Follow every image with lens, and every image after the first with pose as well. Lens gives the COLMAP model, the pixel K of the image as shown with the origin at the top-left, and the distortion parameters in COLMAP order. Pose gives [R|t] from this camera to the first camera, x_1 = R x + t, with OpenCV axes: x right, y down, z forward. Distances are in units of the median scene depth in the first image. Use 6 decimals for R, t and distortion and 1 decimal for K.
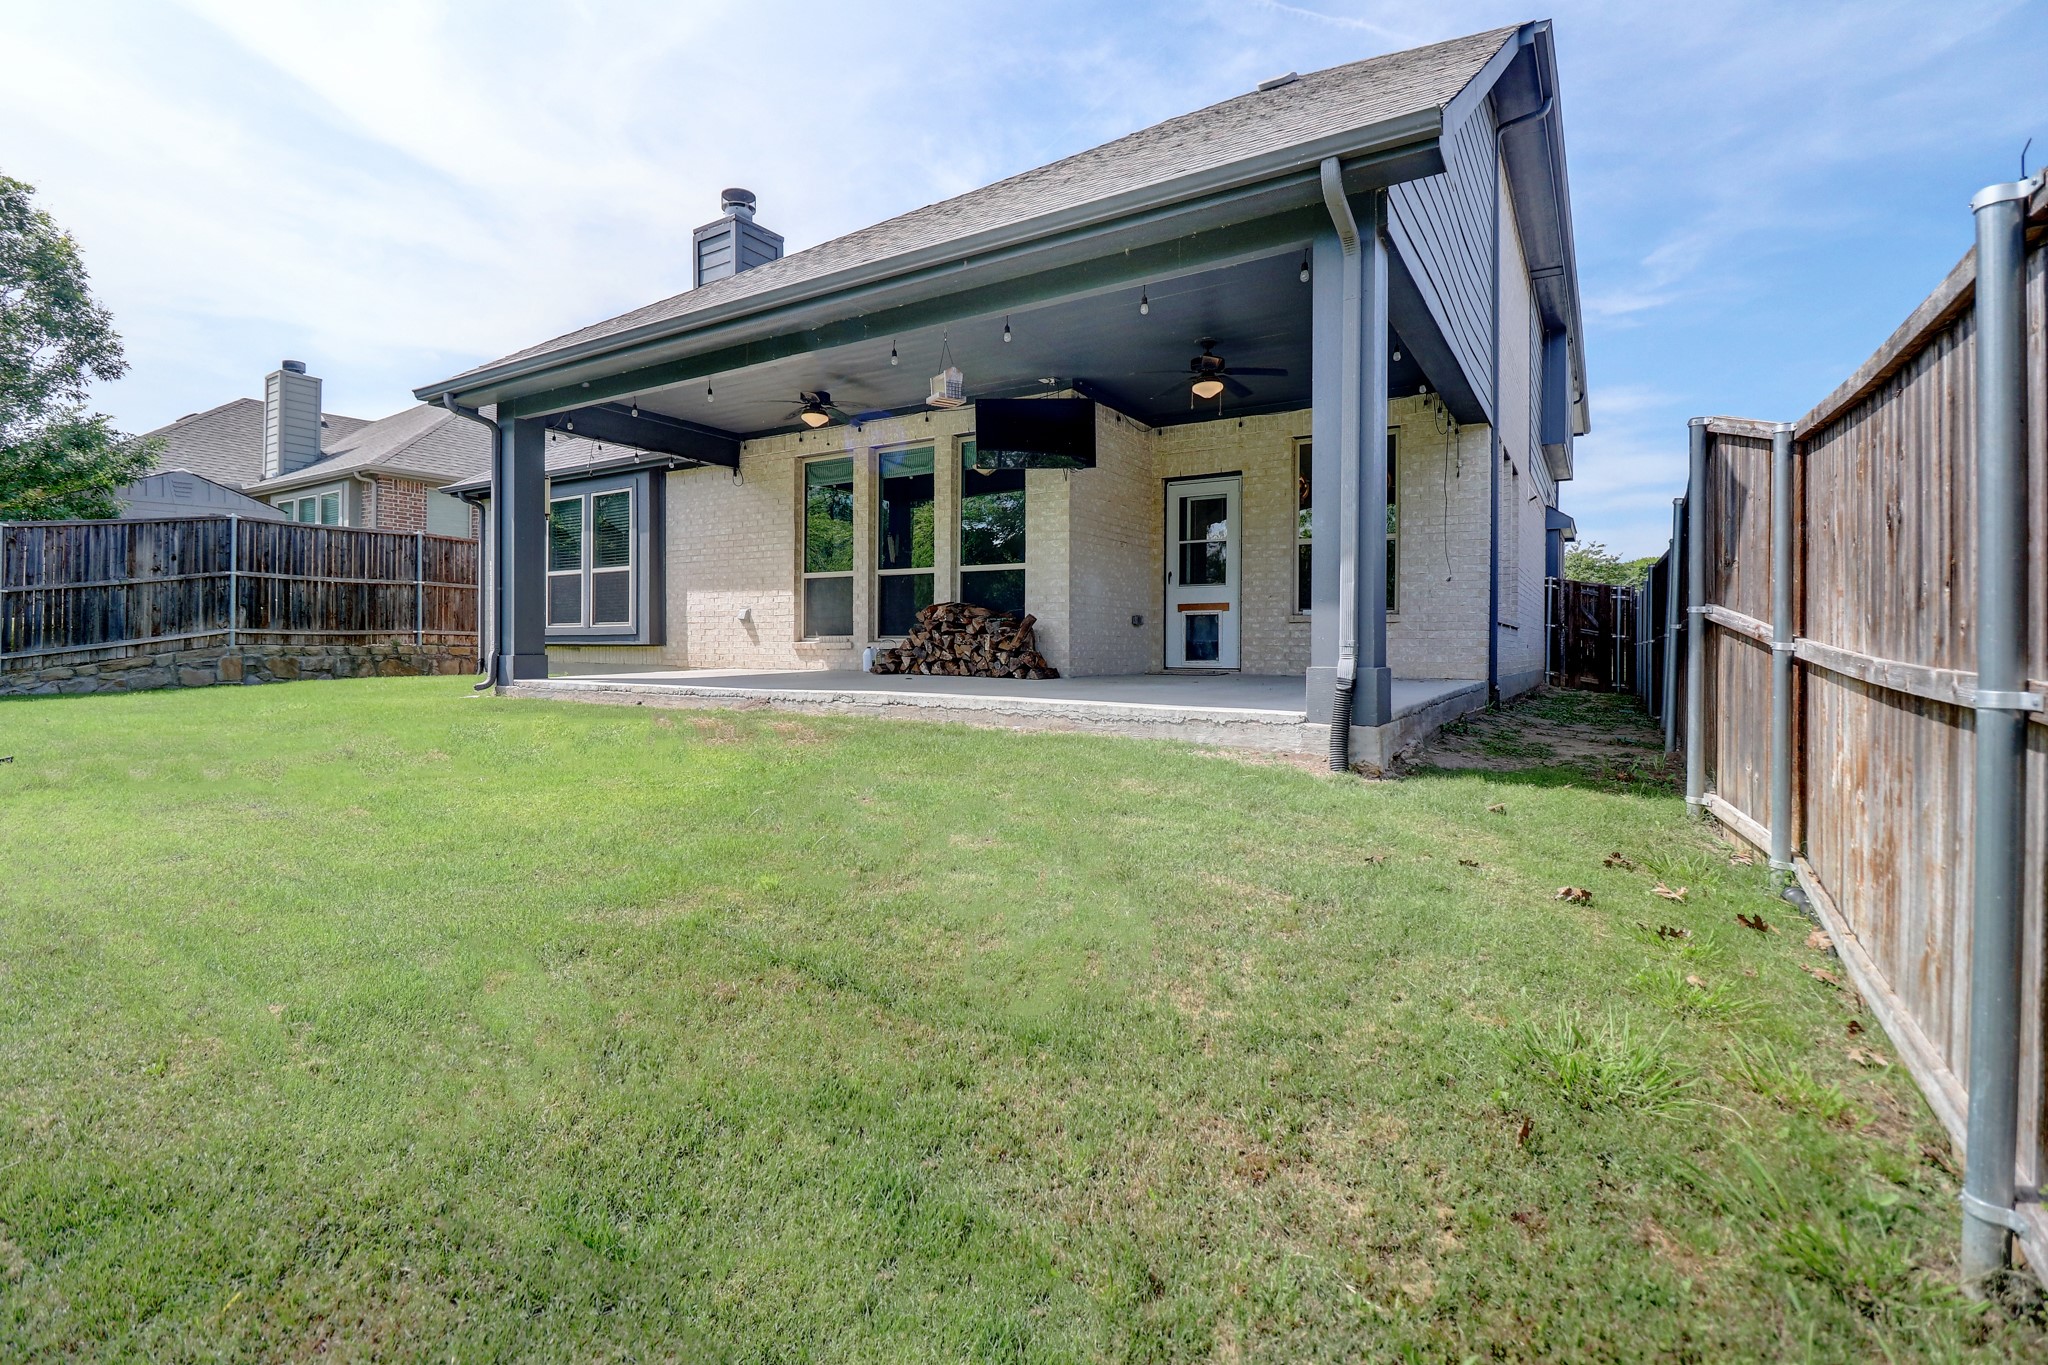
lens RADIAL K [[936.7, 0, 1017.6], [0, 936.7, 662.3], [0, 0, 1]] dist [-0.010407, -0.006604]
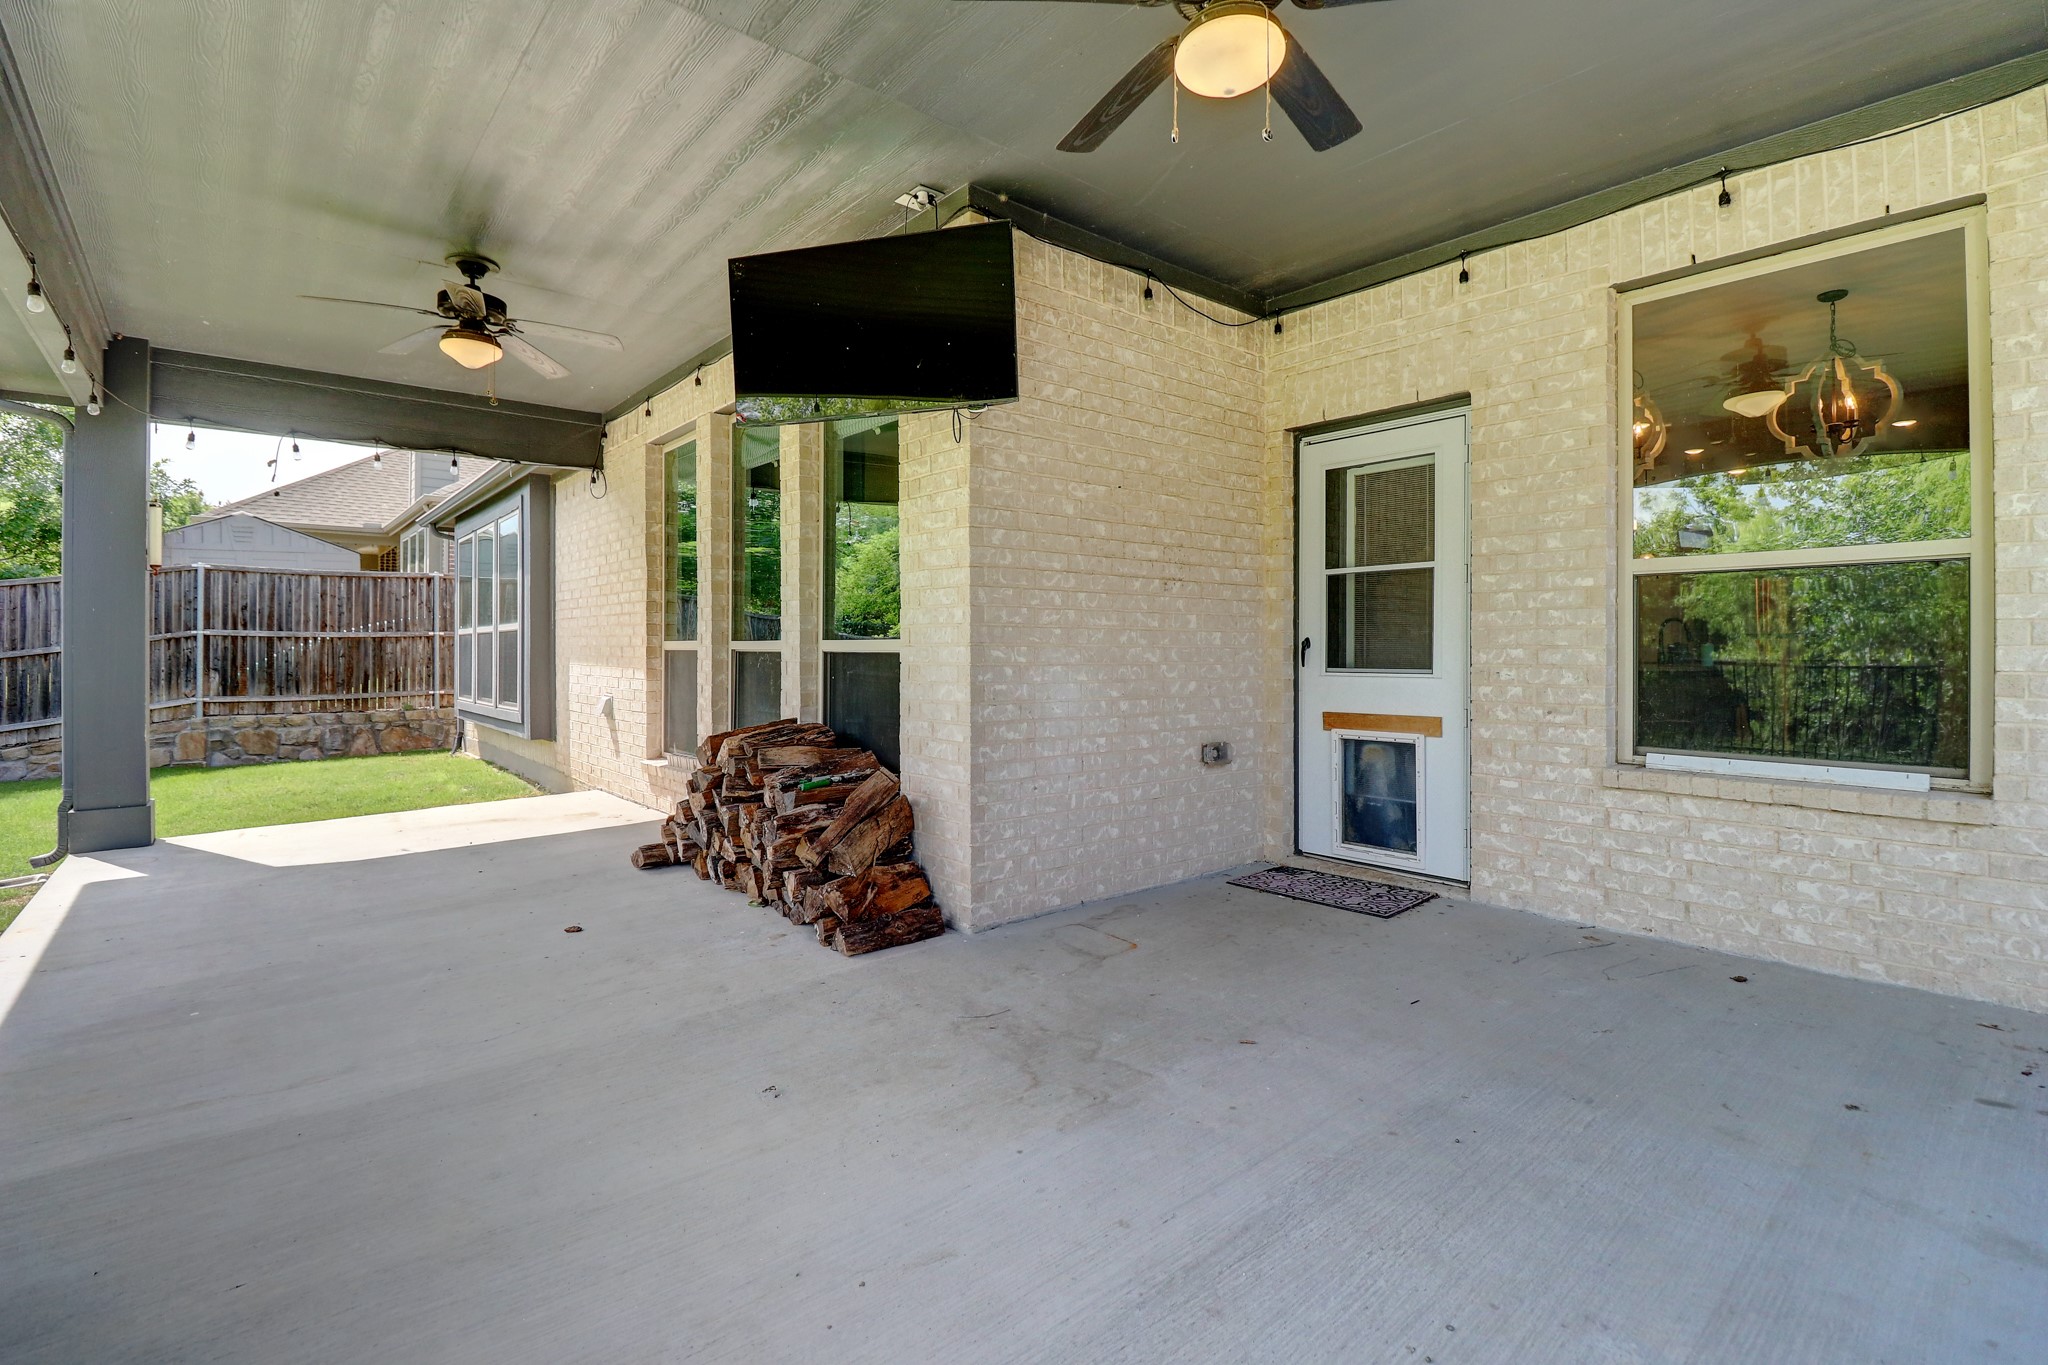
lens RADIAL K [[936.7, 0, 1025.9], [0, 936.7, 652.8], [0, 0, 1]] dist [-0.010407, -0.006604]
pose [[0.952381, -0.004424, -0.304877, 0.168954], [0.000399, 0.999912, -0.013263, -0.082558], [0.304909, 0.012510, 0.952299, 0.528463]]
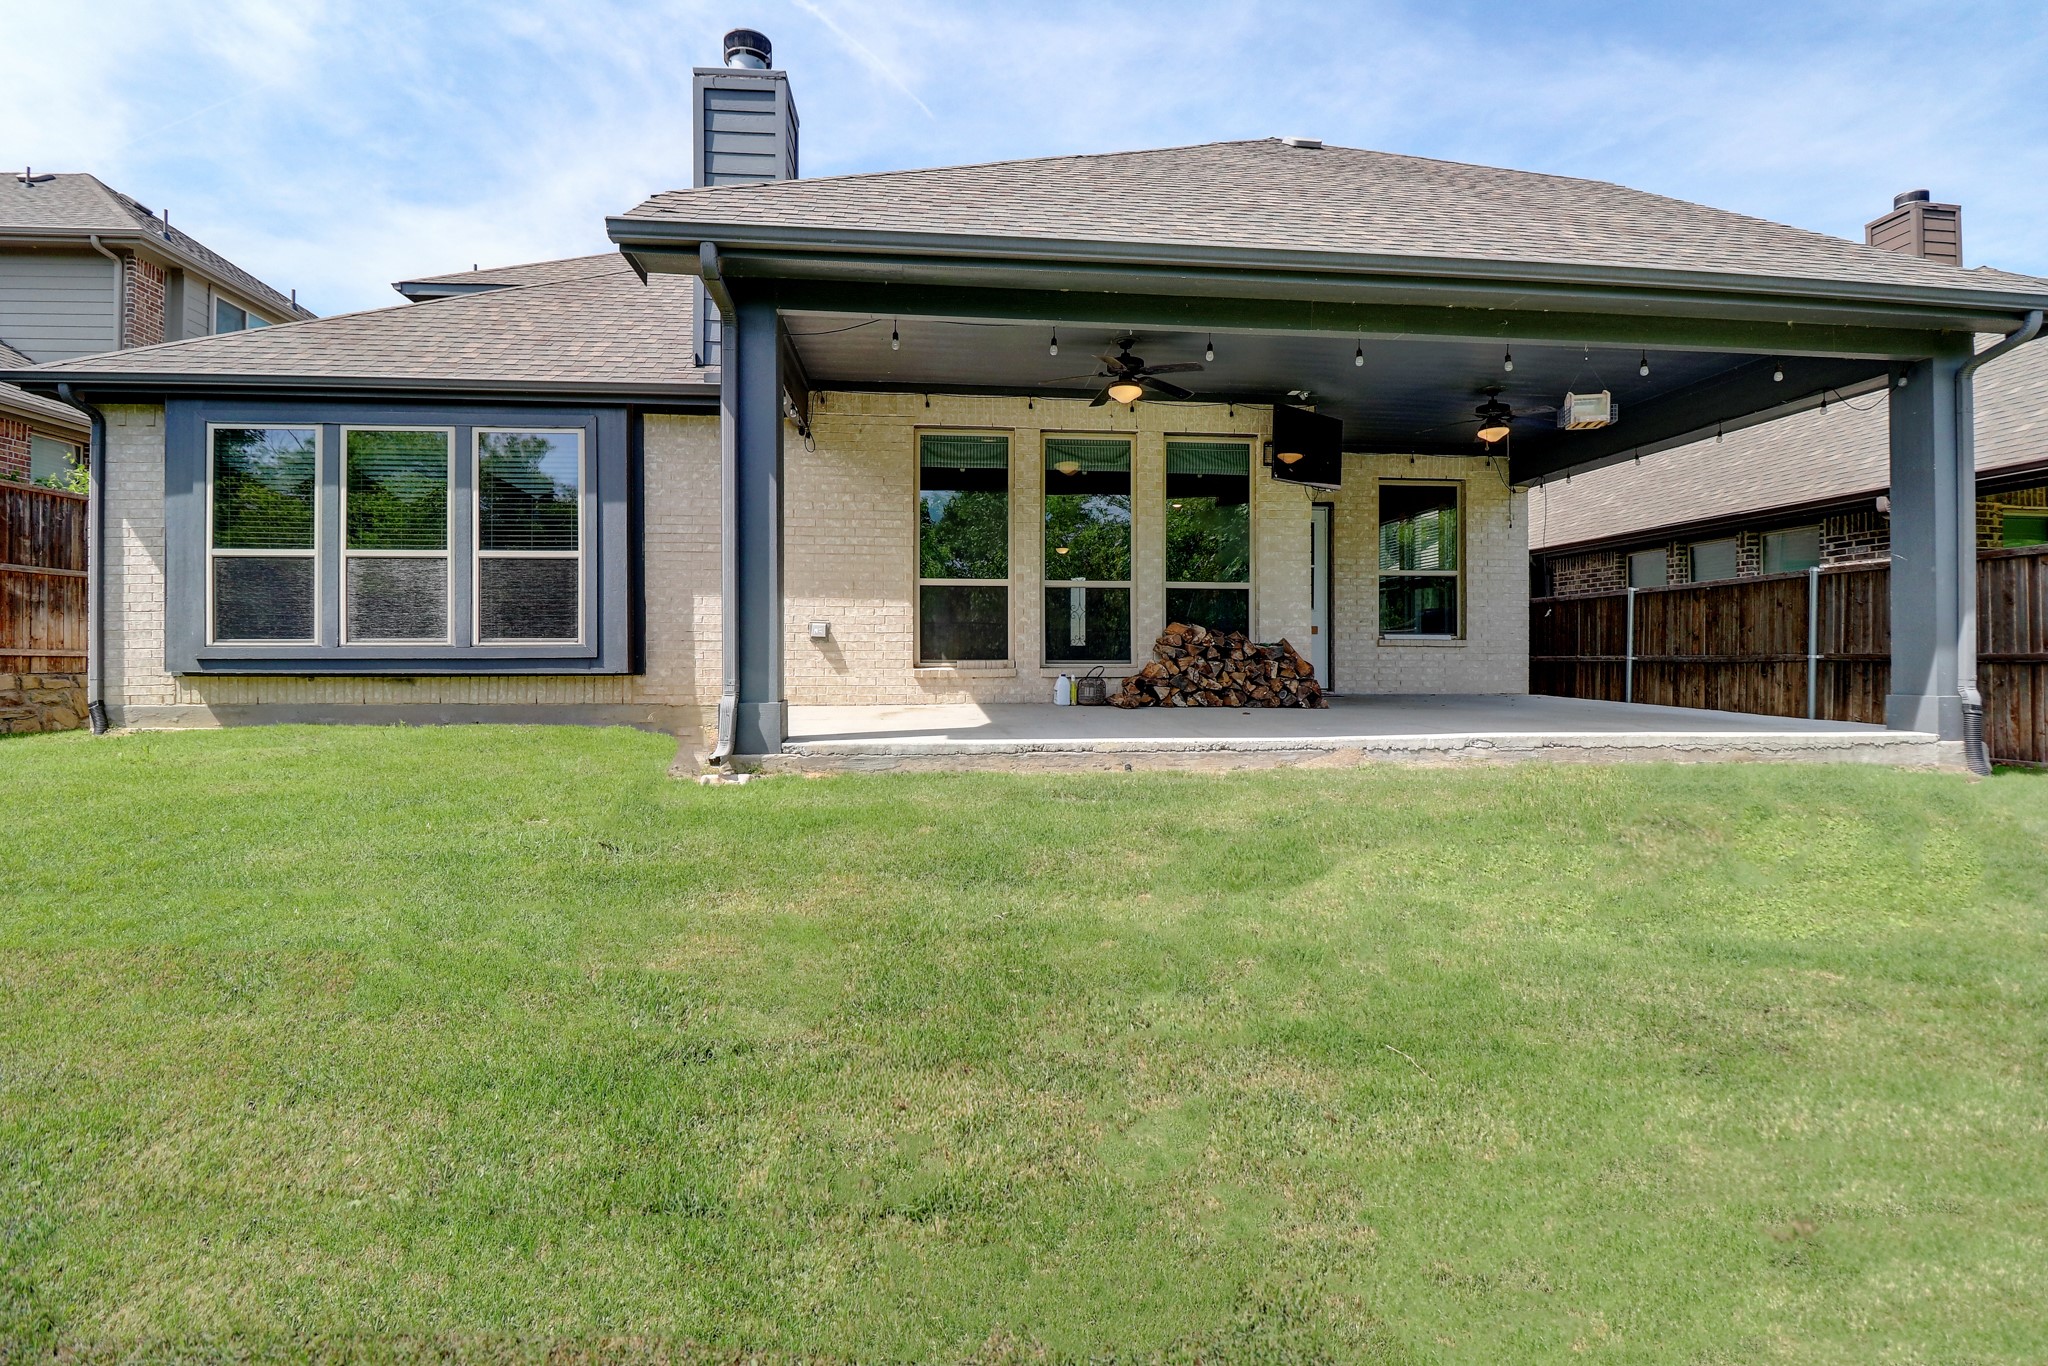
lens RADIAL K [[936.7, 0, 1015.7], [0, 936.7, 662.9], [0, 0, 1]] dist [-0.010407, -0.006604]
pose [[0.792108, -0.010717, 0.610286, -0.655846], [0.012668, 0.999919, 0.001117, -0.026584], [-0.610249, 0.006846, 0.792180, 0.355741]]
